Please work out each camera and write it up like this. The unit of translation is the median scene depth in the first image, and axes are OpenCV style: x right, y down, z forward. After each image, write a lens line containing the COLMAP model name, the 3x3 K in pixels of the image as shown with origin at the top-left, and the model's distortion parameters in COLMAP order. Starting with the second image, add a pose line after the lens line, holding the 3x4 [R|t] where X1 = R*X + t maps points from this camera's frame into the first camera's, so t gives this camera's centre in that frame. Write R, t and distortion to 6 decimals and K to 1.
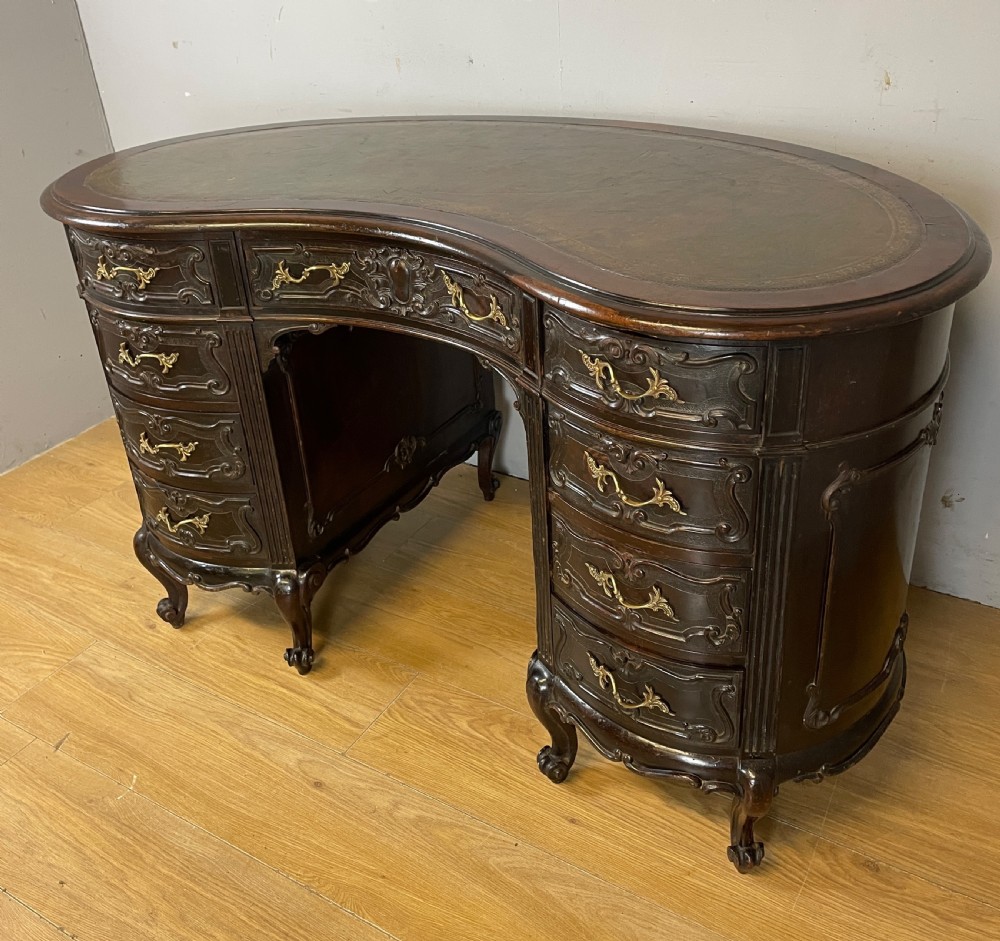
lens RADIAL K [[981.3, 0, 504.0], [0, 981.3, 431.1], [0, 0, 1]] dist [0.095835, -0.107617]
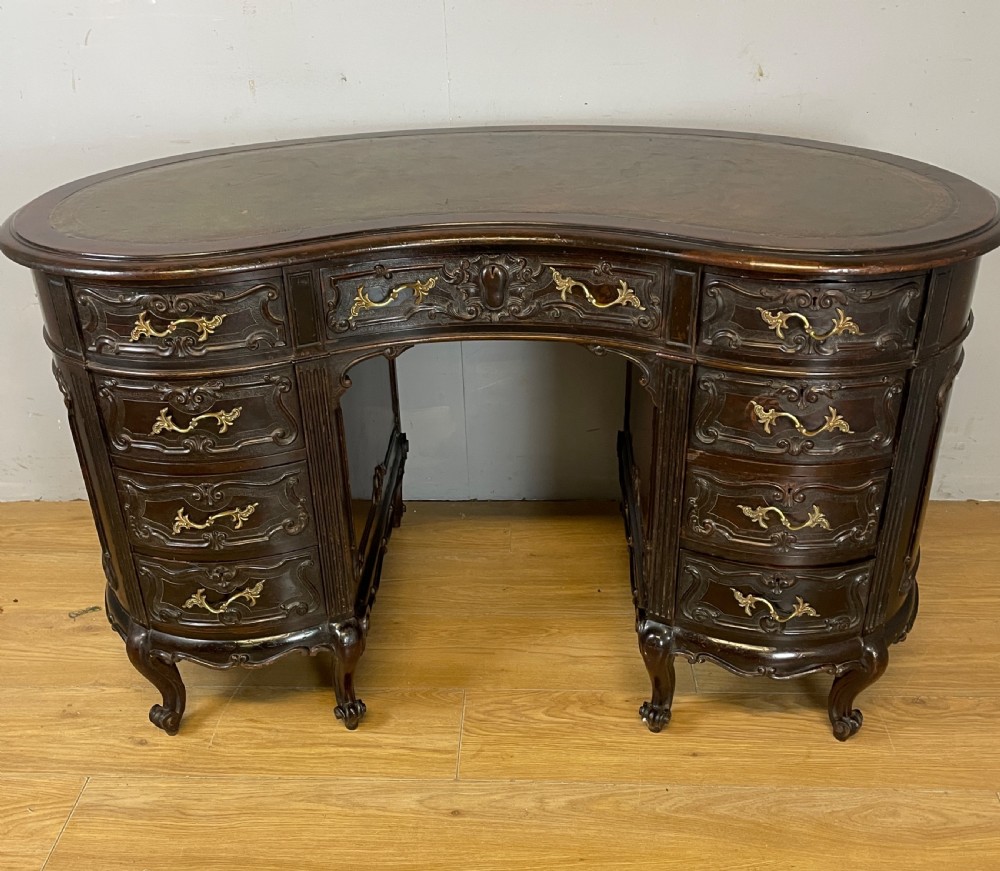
lens RADIAL K [[1006.6, 0, 481.6], [0, 1006.6, 483.1], [0, 0, 1]] dist [0.089117, -0.085277]
pose [[0.878116, -0.216585, 0.426618, -0.565943], [0.214375, 0.975265, 0.053869, -0.013383], [-0.427733, 0.044153, 0.902826, 0.070528]]
